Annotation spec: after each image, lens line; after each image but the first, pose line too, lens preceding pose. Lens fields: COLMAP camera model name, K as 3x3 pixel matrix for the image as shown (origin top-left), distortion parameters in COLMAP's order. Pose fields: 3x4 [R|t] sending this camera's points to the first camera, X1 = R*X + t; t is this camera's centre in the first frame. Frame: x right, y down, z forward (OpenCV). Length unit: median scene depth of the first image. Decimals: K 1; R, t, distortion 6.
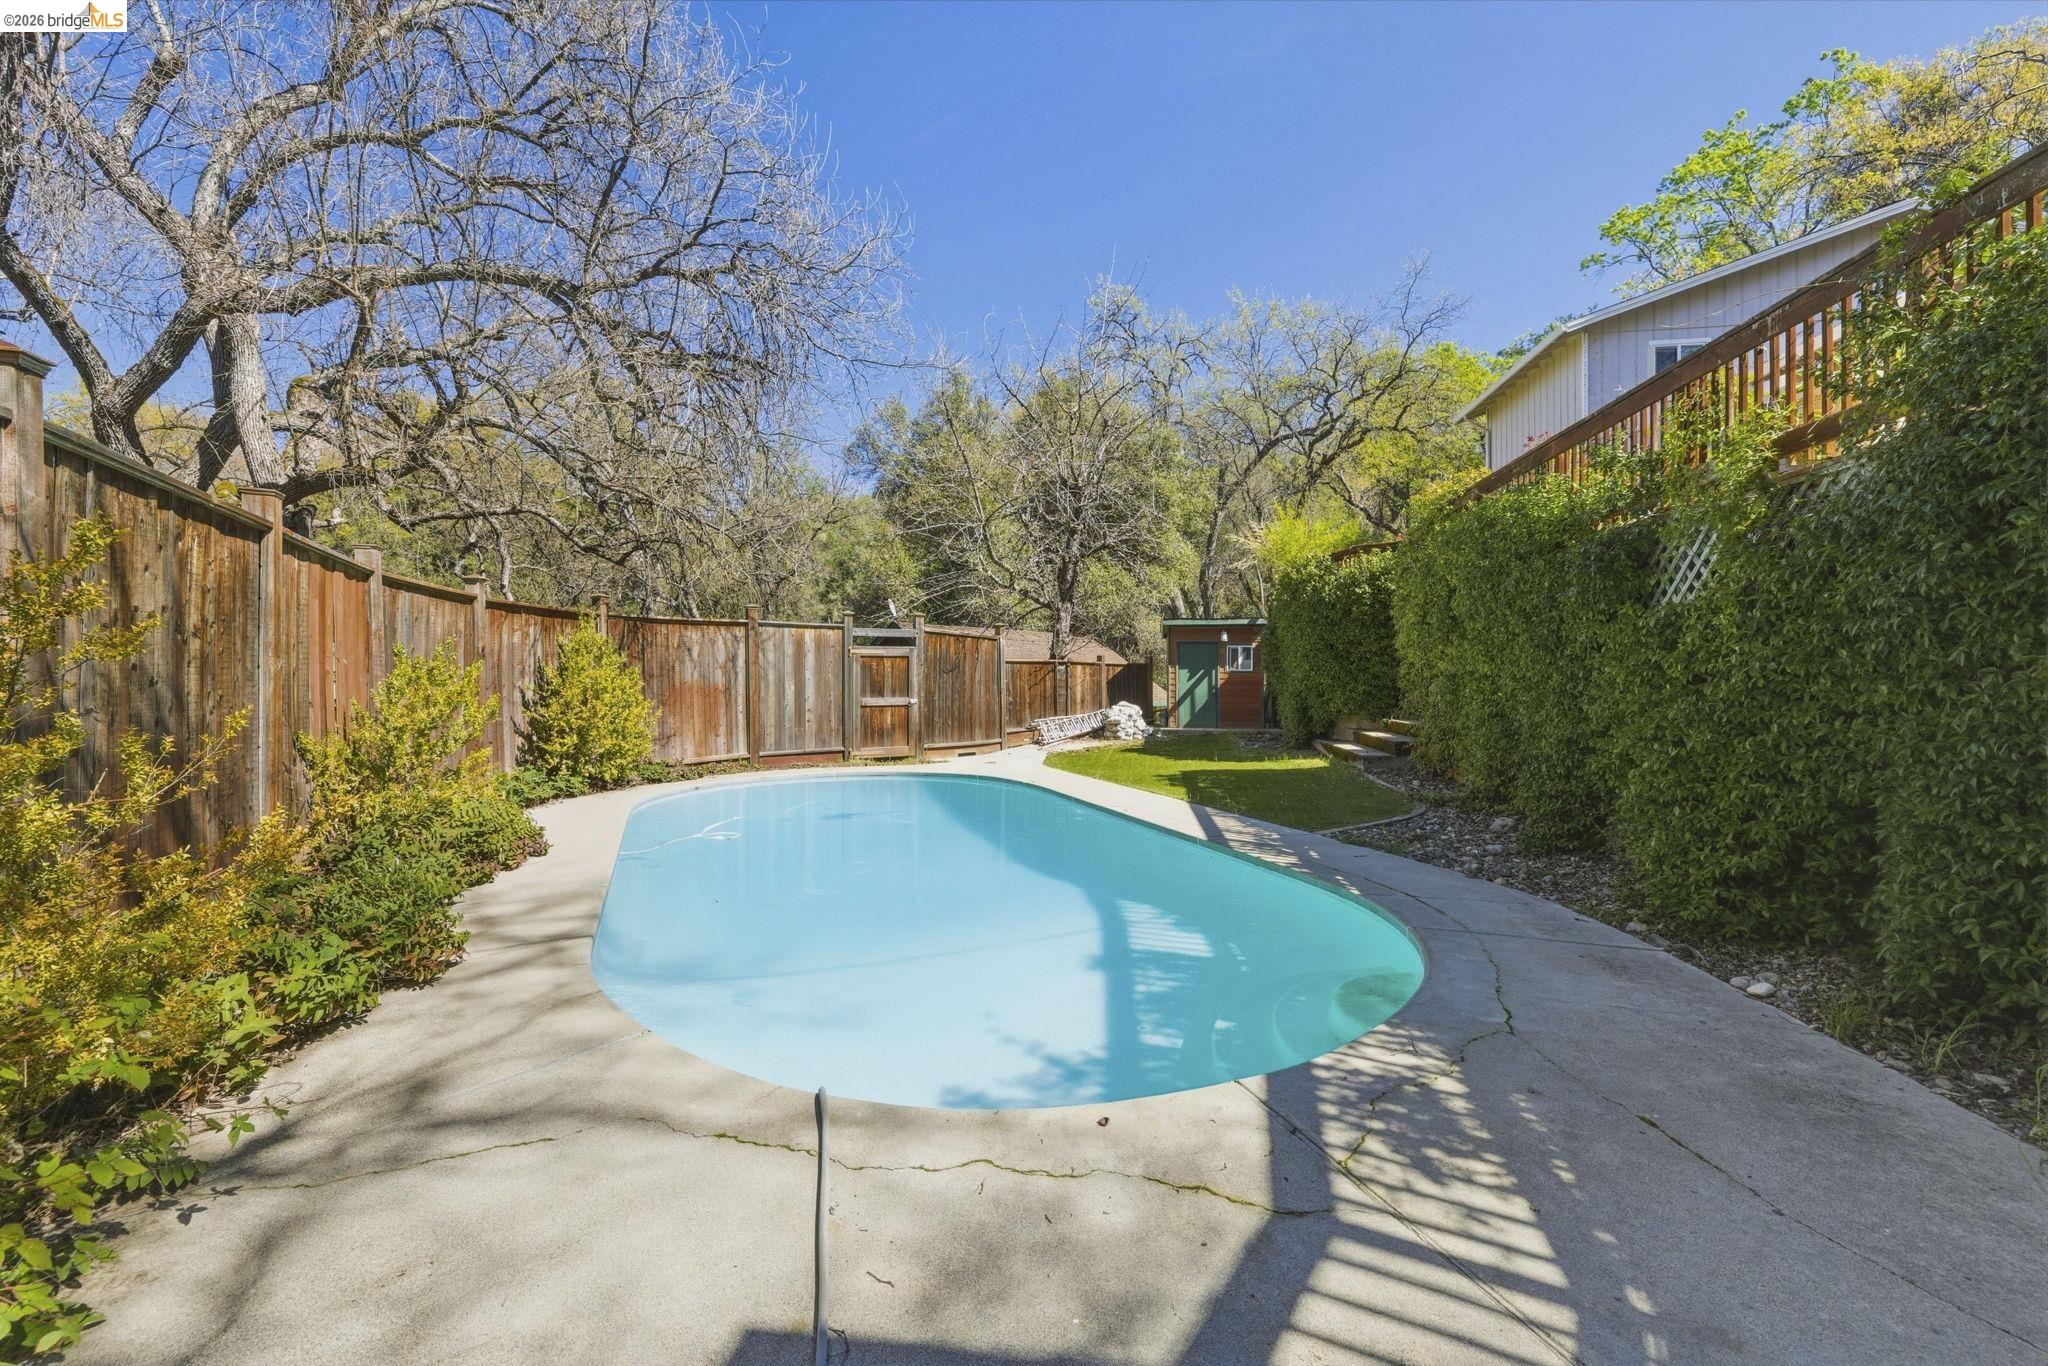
lens RADIAL K [[858.3, 0, 1030.5], [0, 858.3, 676.5], [0, 0, 1]] dist [0.009010, -0.000785]
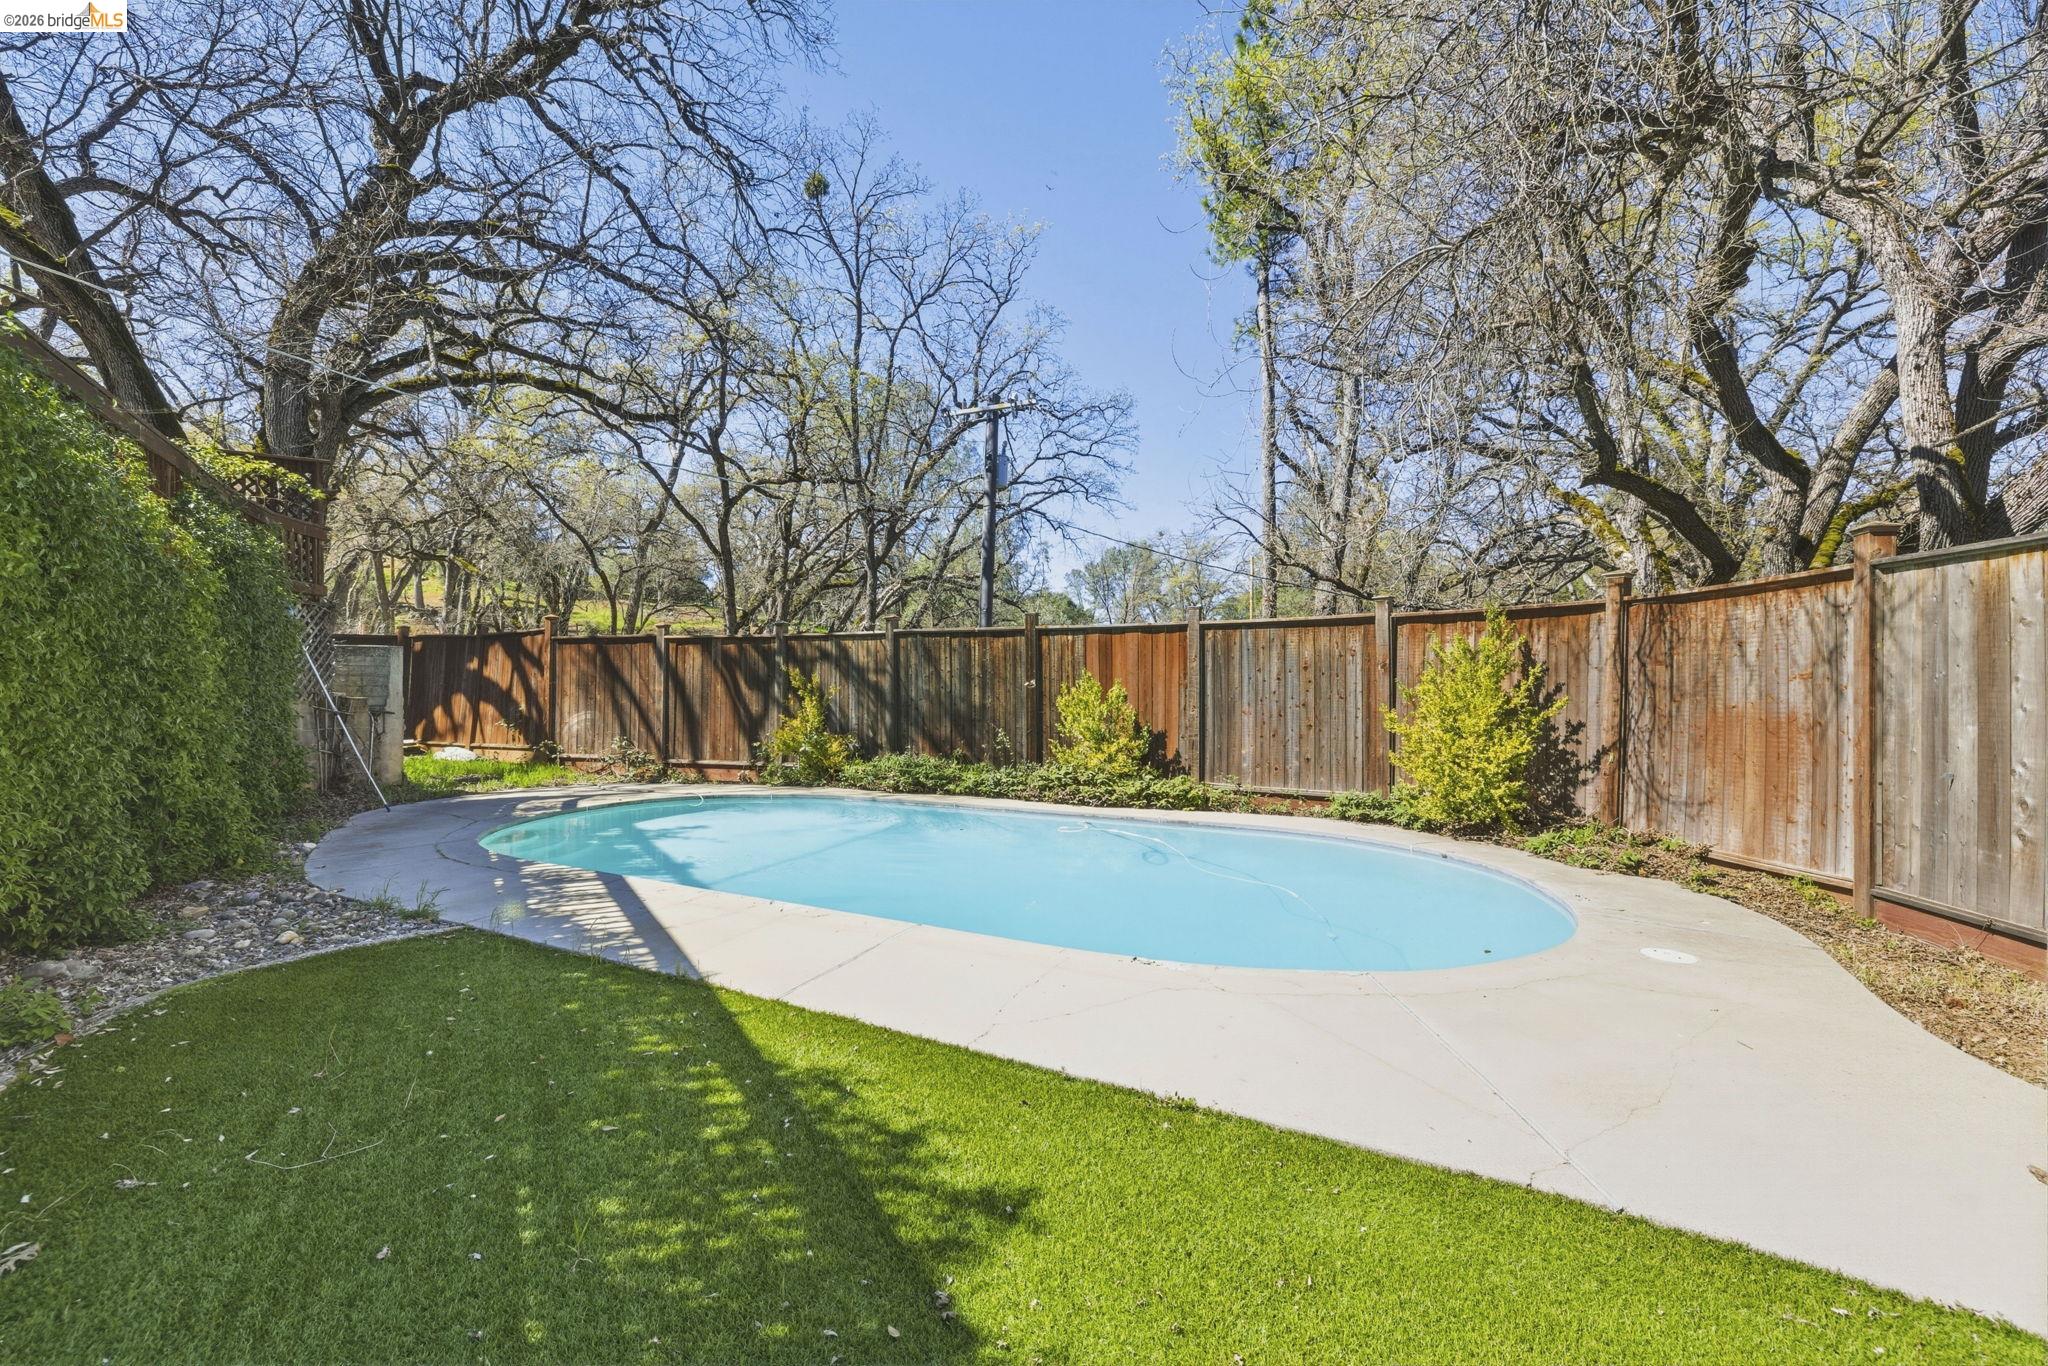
lens RADIAL K [[858.3, 0, 1030.5], [0, 858.3, 676.5], [0, 0, 1]] dist [0.009010, -0.000785]
pose [[-0.764989, -0.004538, -0.644027, 0.259612], [0.000851, 0.999967, -0.008056, -0.007188], [0.644042, -0.006711, -0.764960, 1.102924]]
